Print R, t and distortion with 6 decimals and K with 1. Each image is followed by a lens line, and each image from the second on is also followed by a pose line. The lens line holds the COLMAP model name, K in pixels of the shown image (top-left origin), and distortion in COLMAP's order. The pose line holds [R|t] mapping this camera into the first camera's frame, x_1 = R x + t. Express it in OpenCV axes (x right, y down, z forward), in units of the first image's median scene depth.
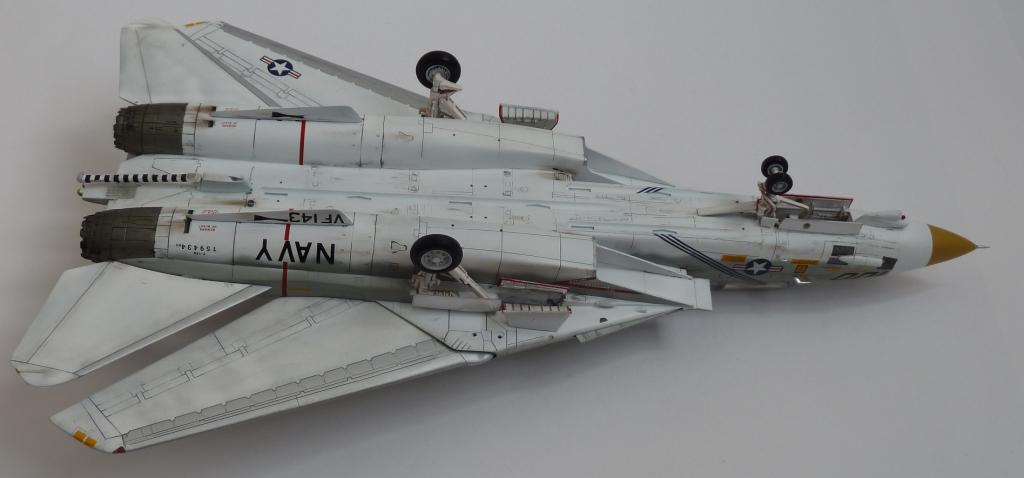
lens RADIAL K [[1127.3, 0, 506.7], [0, 1127.3, 235.3], [0, 0, 1]] dist [-0.013708, 0.000000]
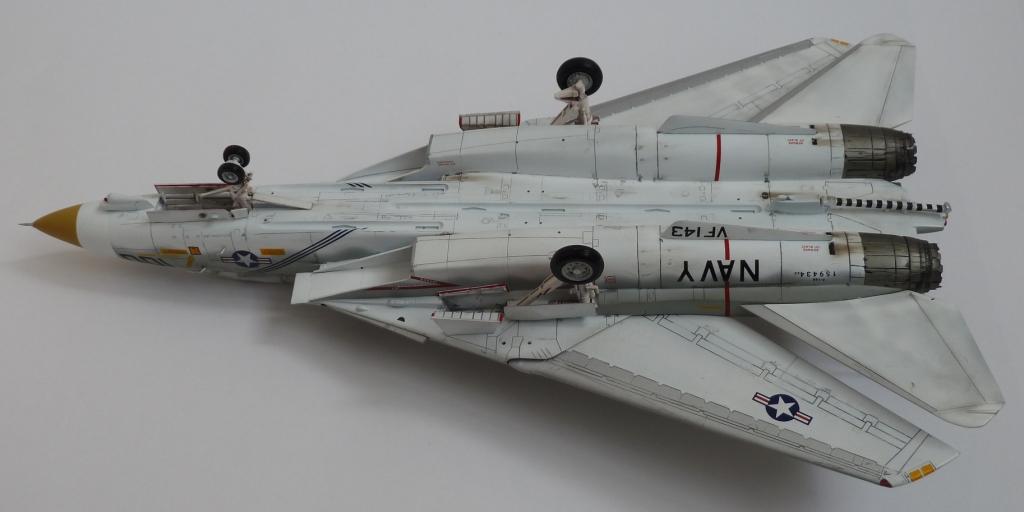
lens RADIAL K [[1111.9, 0, 507.1], [0, 1111.9, 261.0], [0, 0, 1]] dist [0.010182, 0.000000]
pose [[-0.996258, -0.078151, 0.036899, -0.040733], [0.048994, -0.159000, 0.986062, -0.994943], [-0.071195, 0.984181, 0.162234, 0.895470]]
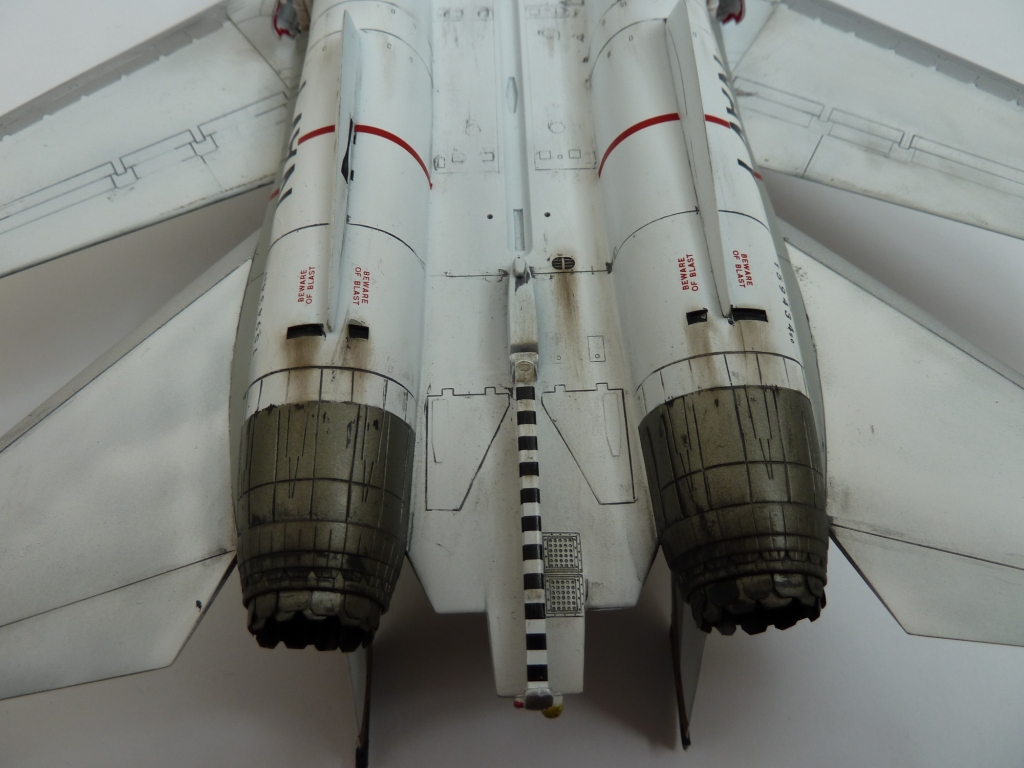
lens RADIAL K [[760.6, 0, 517.9], [0, 760.6, 375.8], [0, 0, 1]] dist [-0.019232, 0.007738]
pose [[-0.026525, -0.926063, 0.376435, -0.366692], [0.758019, 0.226859, 0.611507, -0.203157], [-0.651692, 0.301565, 0.695957, 0.807473]]
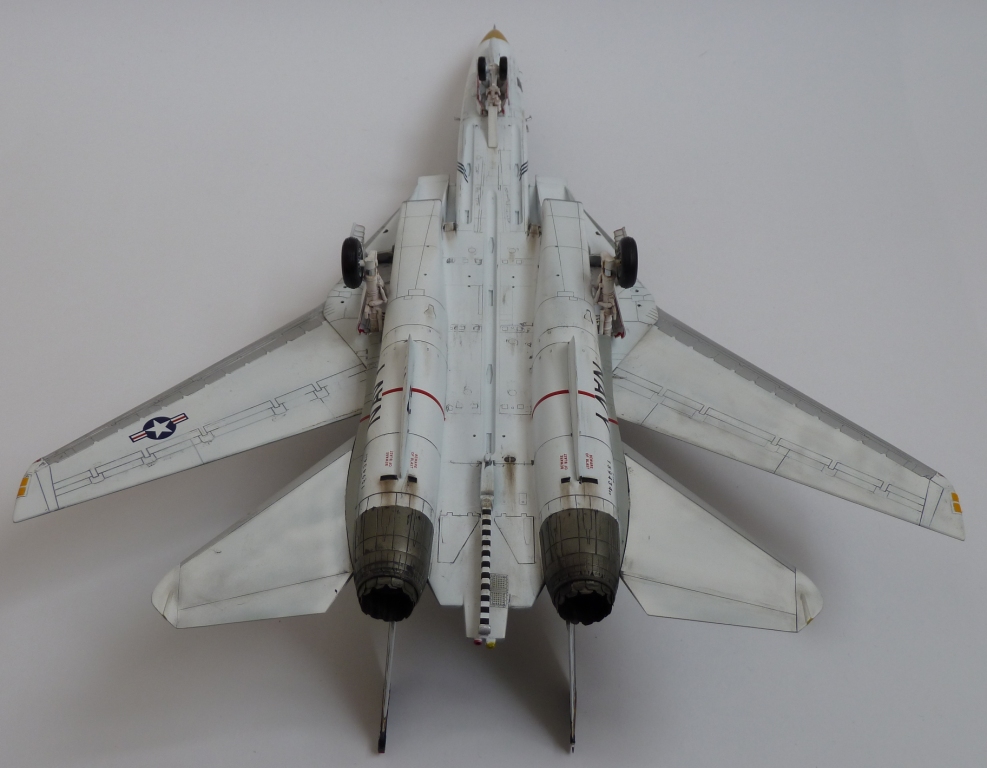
lens RADIAL K [[1178.4, 0, 497.9], [0, 1178.4, 384.0], [0, 0, 1]] dist [0.007707, 0.000000]
pose [[0.019231, -0.774605, 0.632153, -0.726372], [0.747042, 0.431353, 0.505829, -0.495639], [-0.664499, 0.462518, 0.586957, 0.452576]]
